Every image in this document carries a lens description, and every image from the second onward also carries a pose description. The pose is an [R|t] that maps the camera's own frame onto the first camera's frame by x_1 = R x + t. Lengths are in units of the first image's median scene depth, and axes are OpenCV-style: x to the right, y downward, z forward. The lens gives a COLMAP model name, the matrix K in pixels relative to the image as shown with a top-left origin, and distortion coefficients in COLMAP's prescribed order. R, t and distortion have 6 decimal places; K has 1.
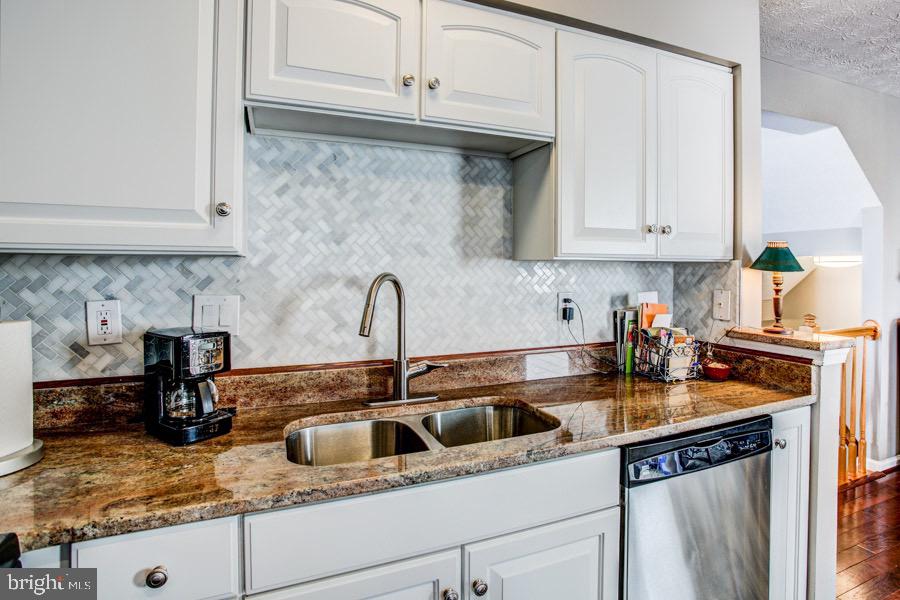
lens RADIAL K [[503.1, 0, 451.8], [0, 503.1, 269.8], [0, 0, 1]] dist [-0.049798, -0.000046]
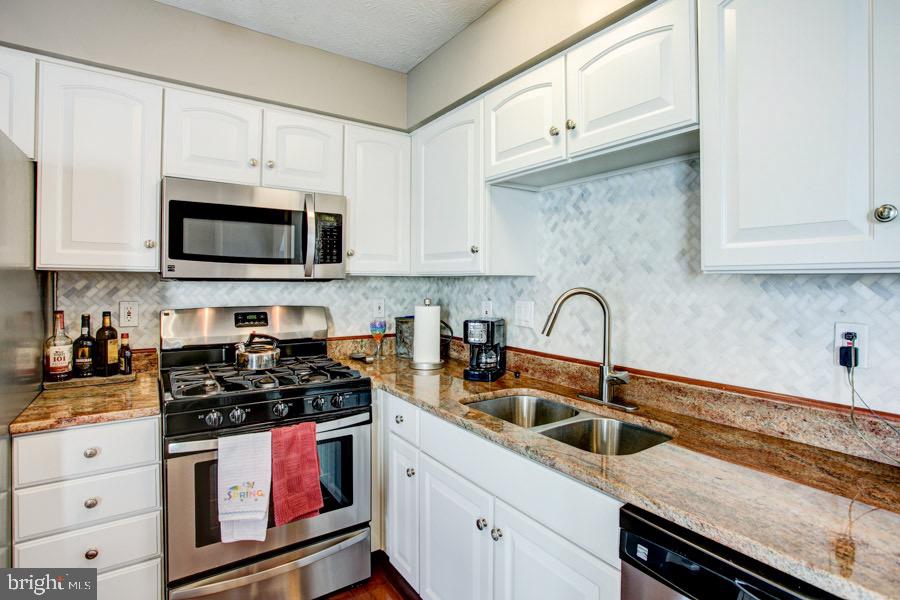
lens RADIAL K [[448.7, 0, 447.2], [0, 448.7, 283.3], [0, 0, 1]] dist [-0.001115, 0.000213]
pose [[0.211965, 0.004023, -0.977269, 0.767288], [-0.005862, 0.999979, 0.002845, -0.005618], [0.977260, 0.005125, 0.211984, 0.418165]]
